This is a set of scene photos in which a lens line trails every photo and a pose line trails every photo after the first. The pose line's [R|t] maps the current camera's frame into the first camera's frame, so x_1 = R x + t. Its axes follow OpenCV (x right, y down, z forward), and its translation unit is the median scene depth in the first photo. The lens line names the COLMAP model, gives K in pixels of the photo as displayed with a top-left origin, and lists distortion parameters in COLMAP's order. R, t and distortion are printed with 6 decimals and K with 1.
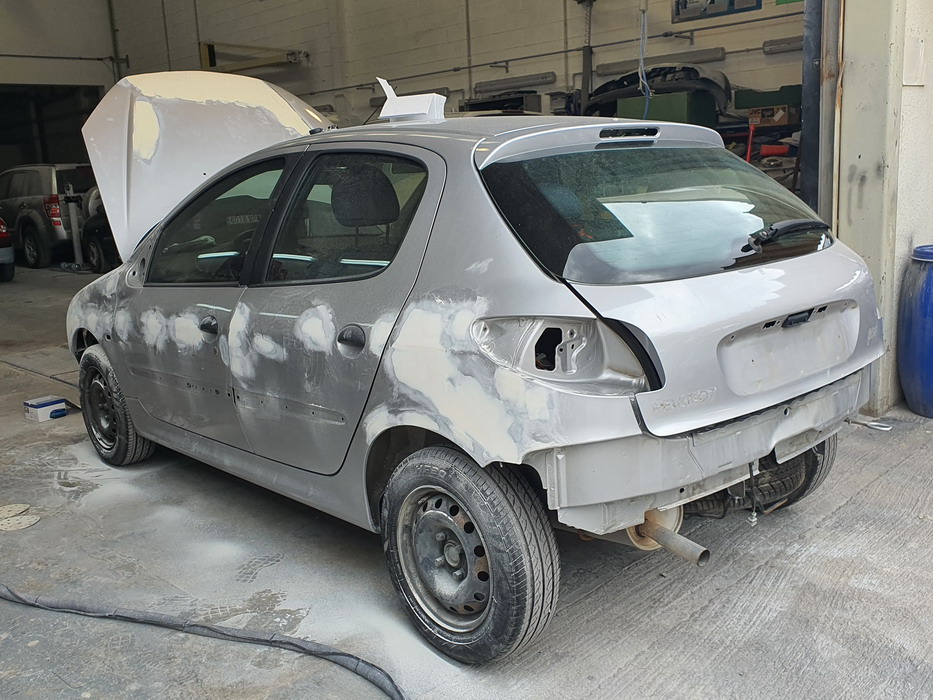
lens RADIAL K [[866.0, 0, 467.1], [0, 866.0, 355.9], [0, 0, 1]] dist [0.035394, 0.000000]
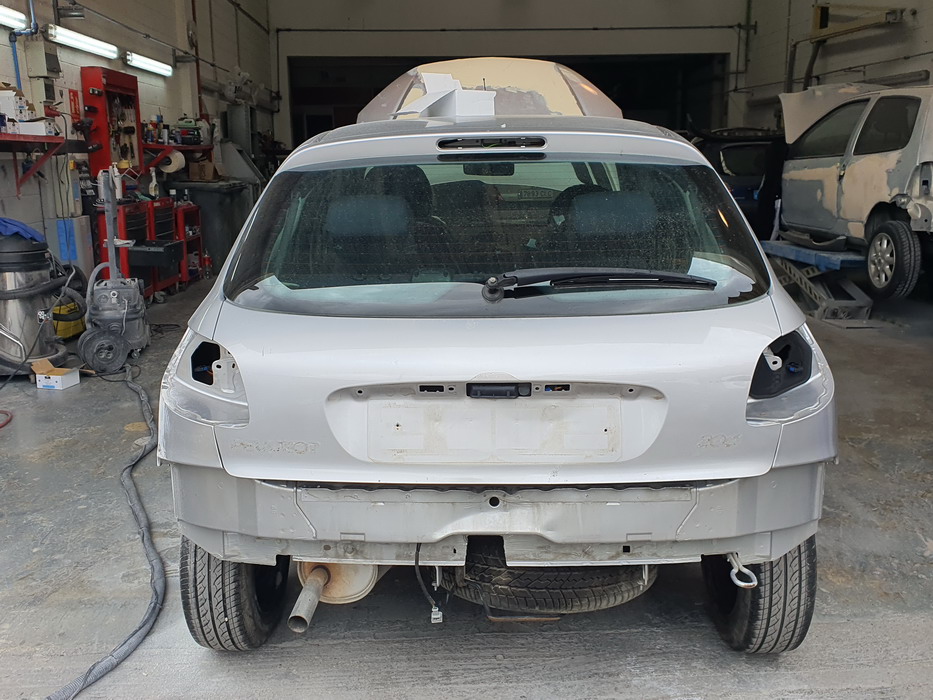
lens RADIAL K [[879.7, 0, 465.6], [0, 879.7, 349.0], [0, 0, 1]] dist [0.018201, 0.000000]
pose [[0.753791, 0.187095, -0.629916, 0.756174], [-0.169289, 0.981544, 0.088954, -0.130027], [0.634933, 0.039585, 0.771552, 0.318894]]
